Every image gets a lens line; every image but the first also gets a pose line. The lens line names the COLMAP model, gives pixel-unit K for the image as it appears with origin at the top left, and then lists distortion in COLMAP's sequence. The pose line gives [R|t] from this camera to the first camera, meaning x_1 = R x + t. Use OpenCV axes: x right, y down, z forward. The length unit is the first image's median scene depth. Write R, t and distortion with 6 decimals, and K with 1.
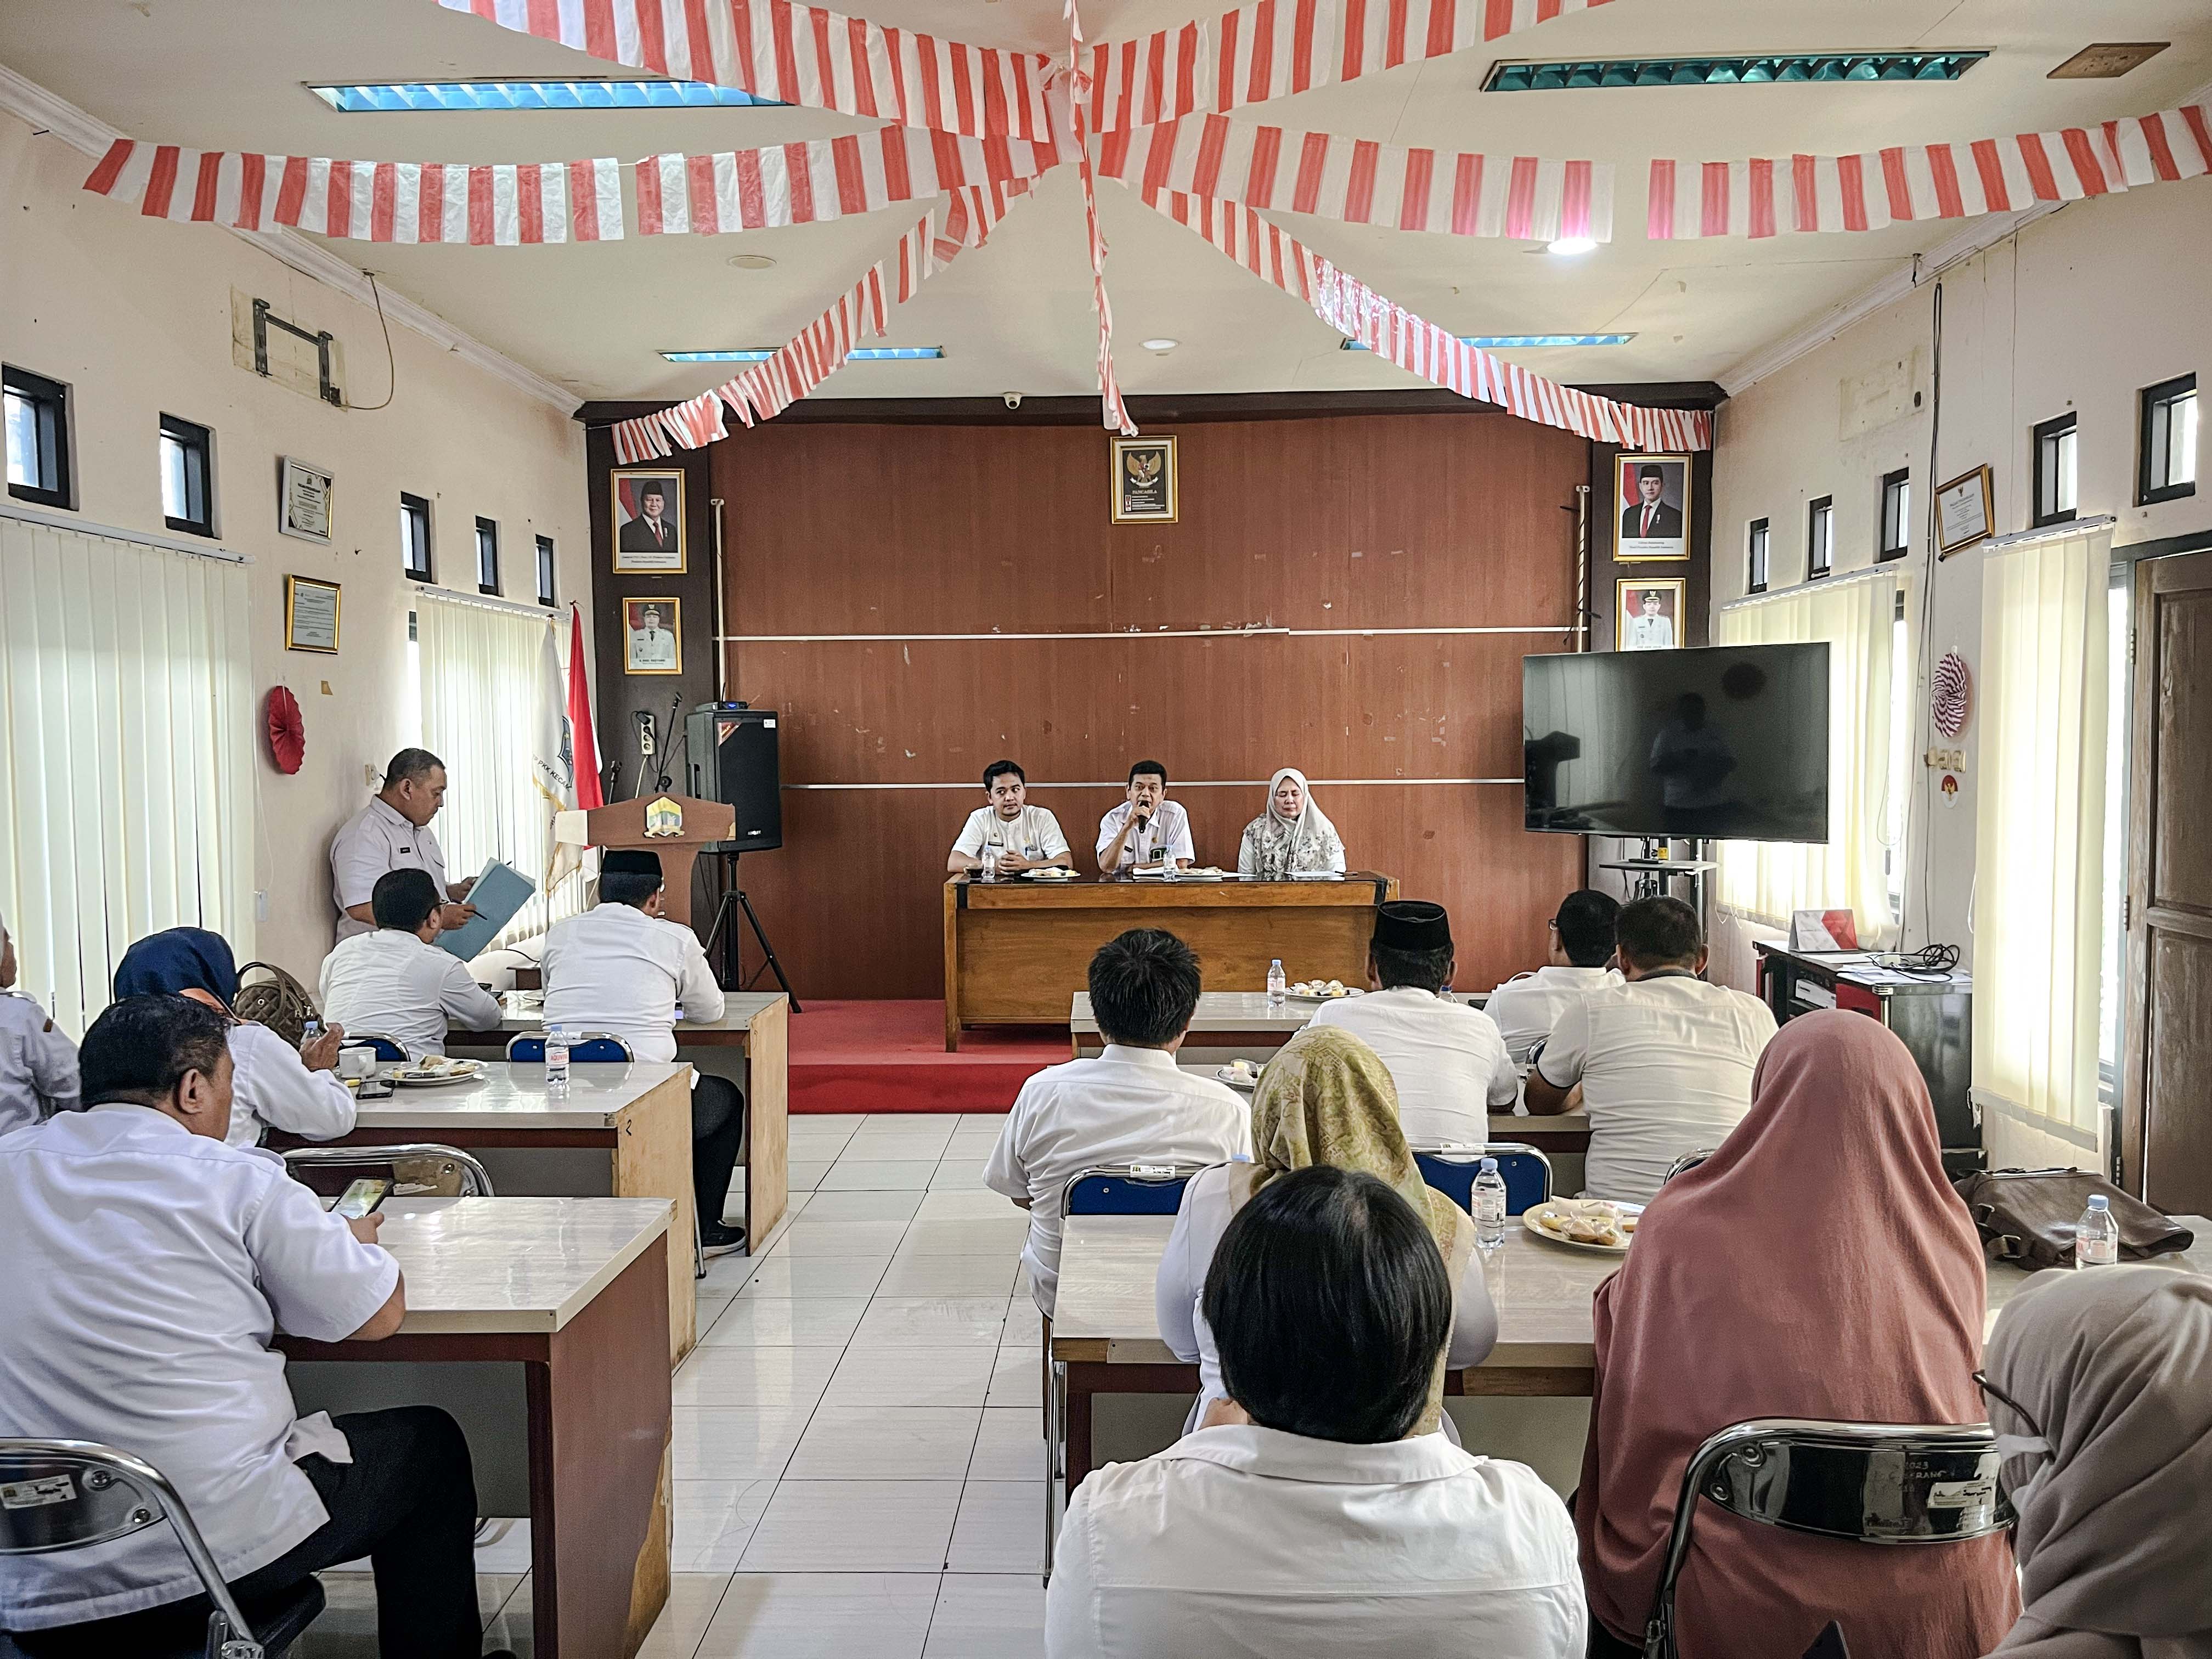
lens RADIAL K [[1661.2, 0, 1111.7], [0, 1661.2, 856.2], [0, 0, 1]] dist [0.048966, -0.065202]
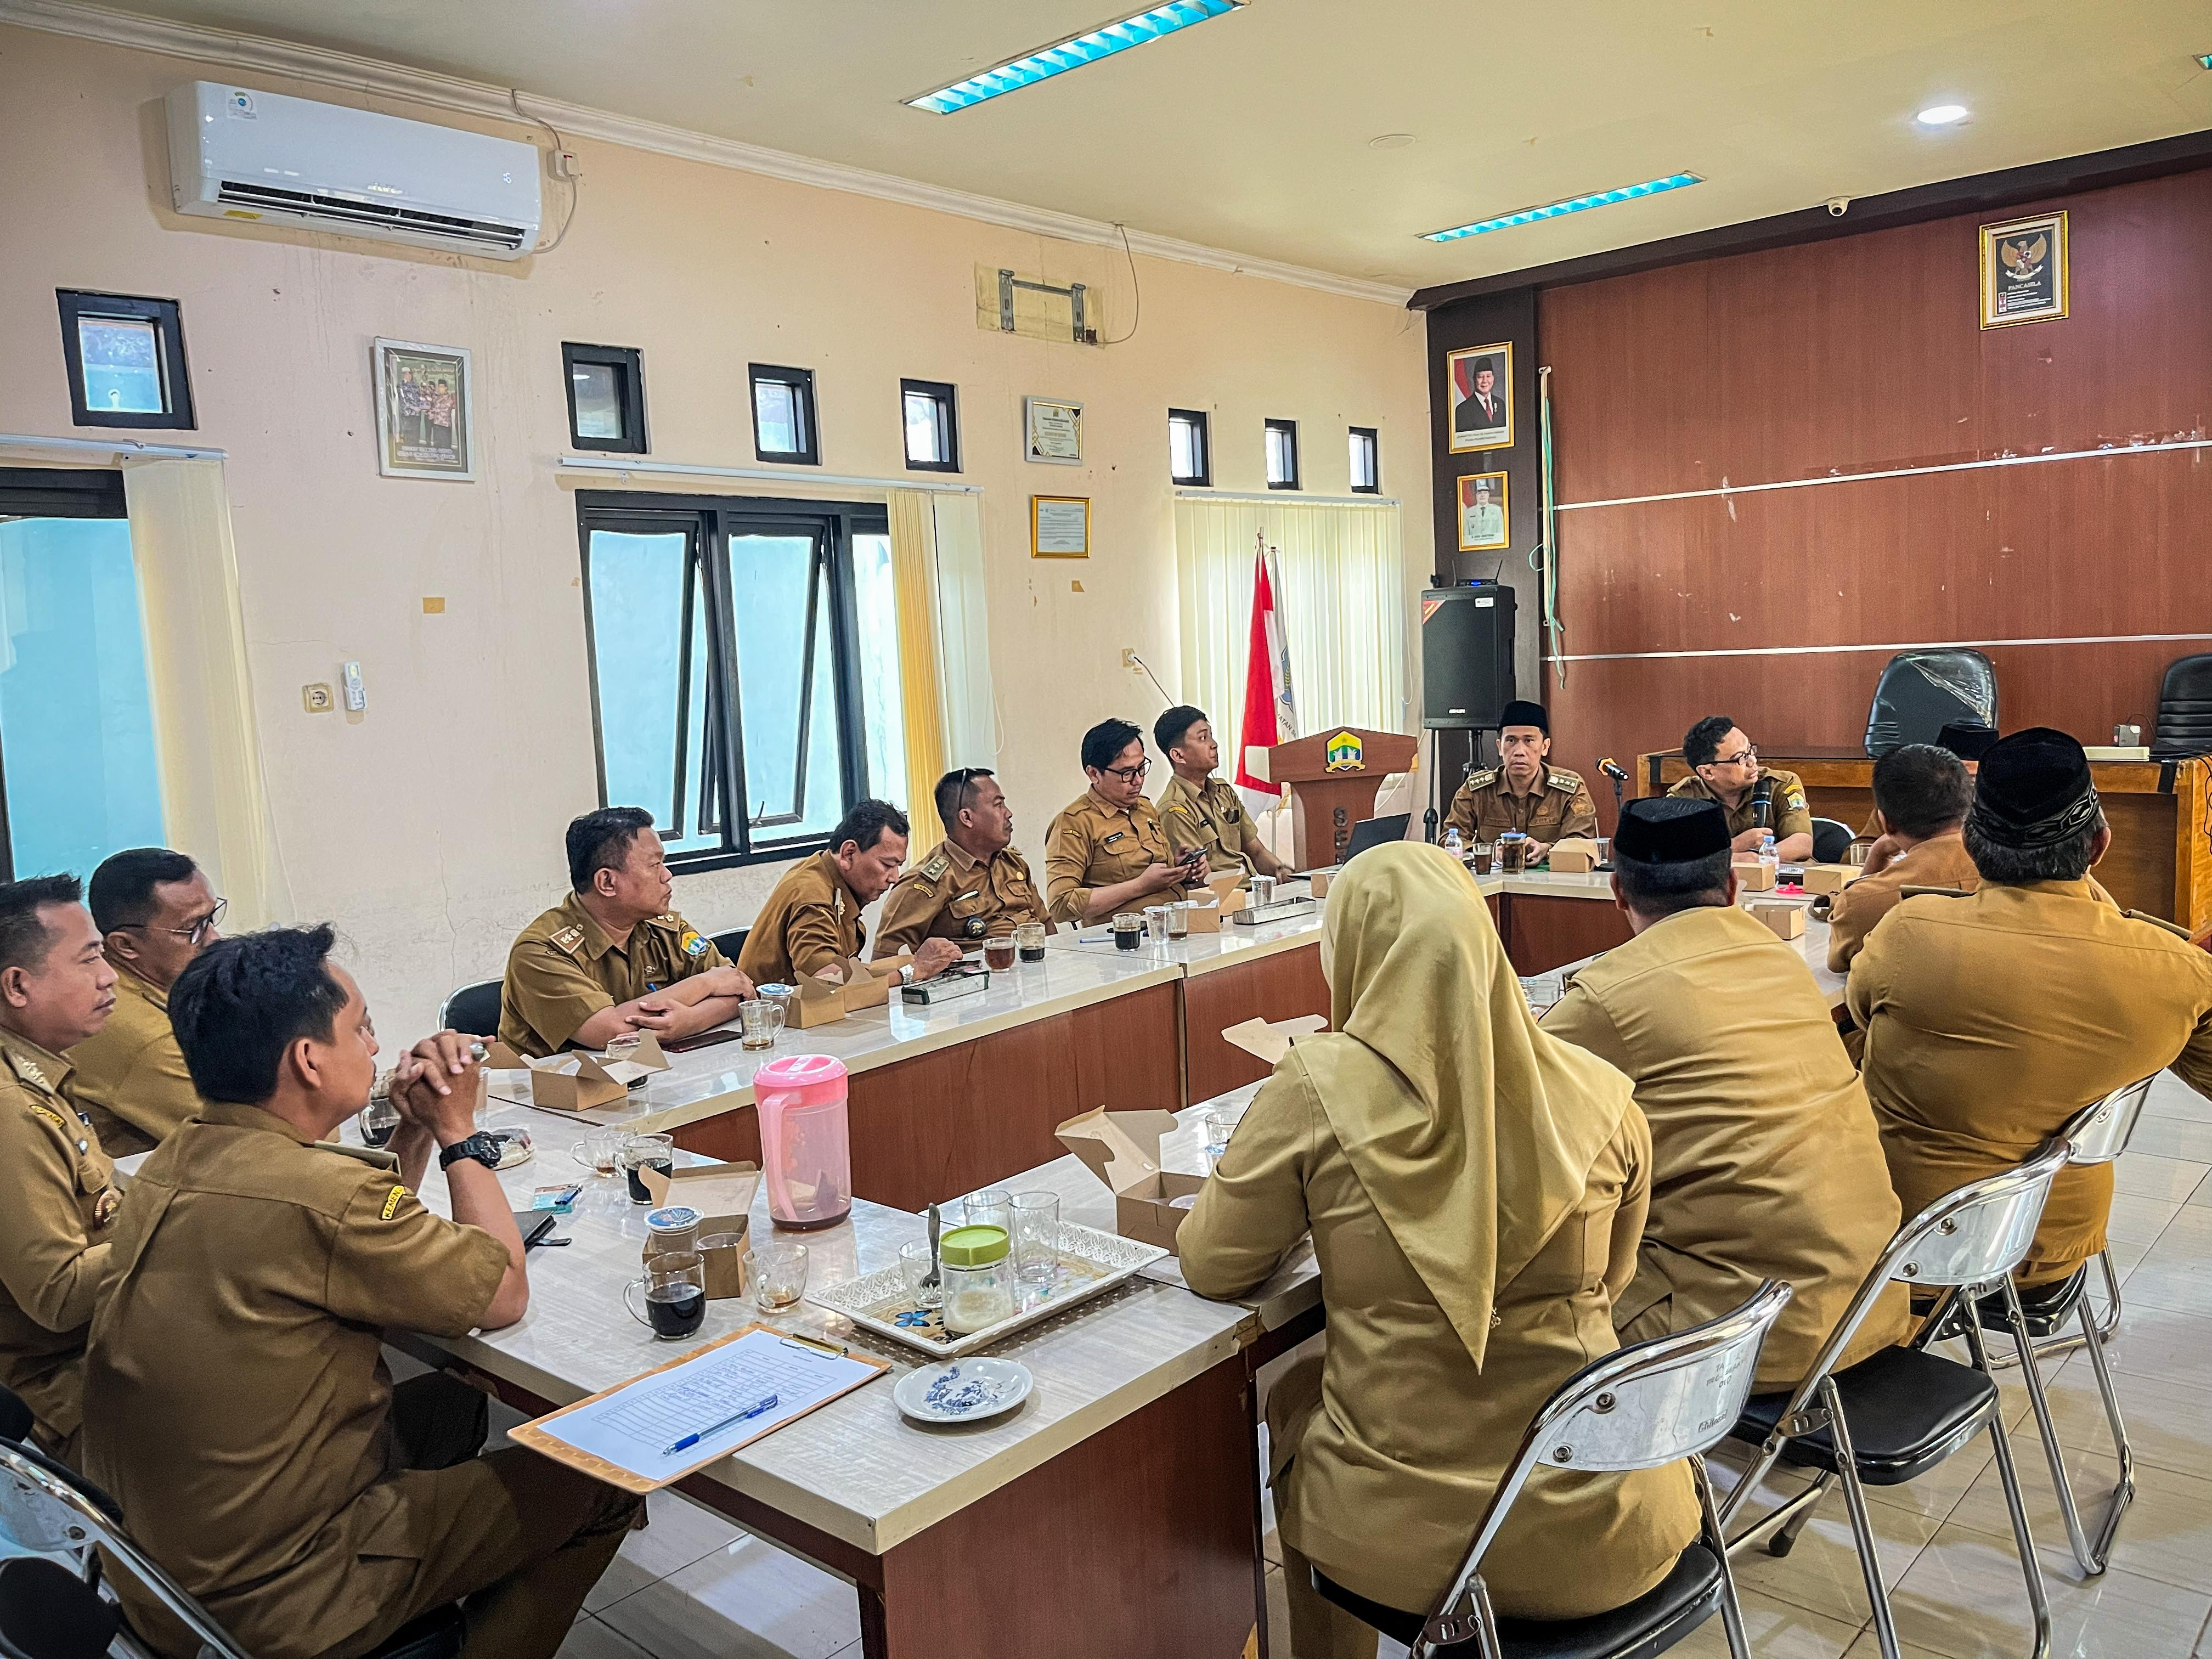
lens RADIAL K [[1677.3, 0, 1106.0], [0, 1677.3, 829.5], [0, 0, 1]] dist [0.044328, -0.097994]
pose [[0.755574, 0.041123, -0.653771, 0.231817], [-0.003437, 0.998263, 0.058819, 0.001751], [0.655054, -0.042194, 0.754403, 0.066814]]
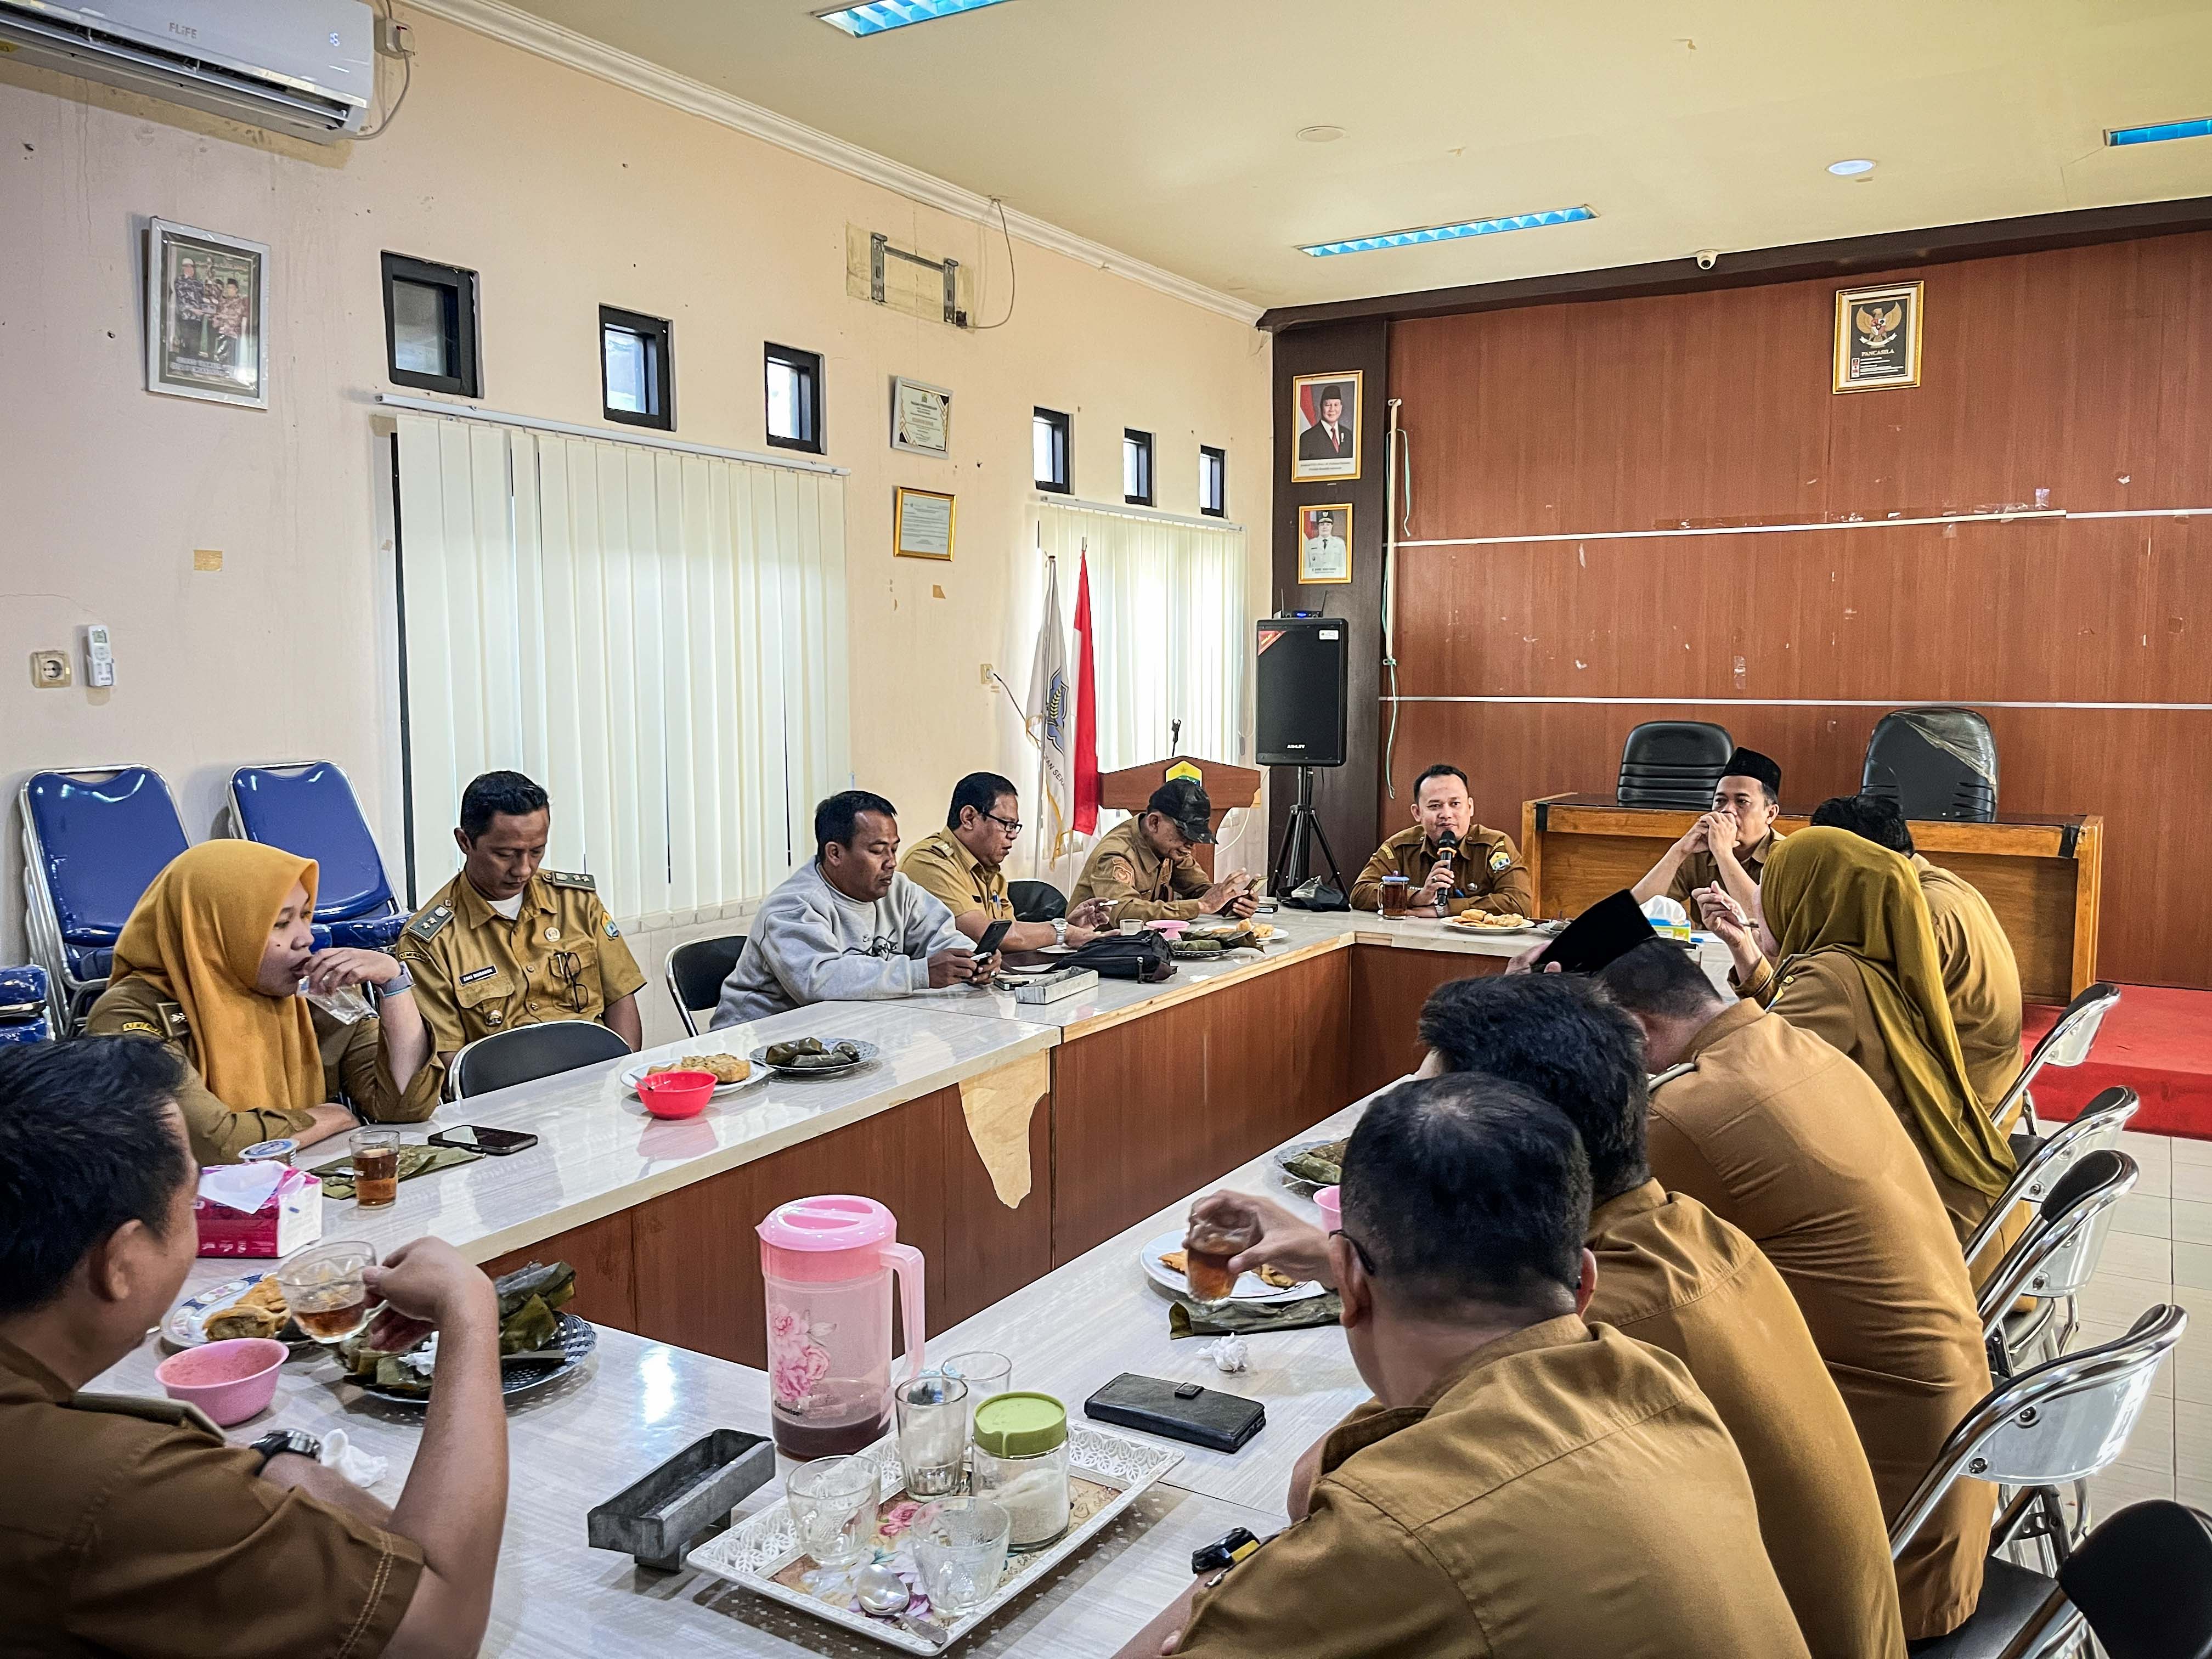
lens RADIAL K [[1666.8, 0, 1134.5], [0, 1666.8, 830.6], [0, 0, 1]] dist [0.048341, -0.082978]
pose [[0.868427, 0.057323, -0.492493, 0.125097], [-0.044050, 0.998286, 0.038520, 0.004606], [0.493857, -0.011758, 0.869464, 0.081188]]
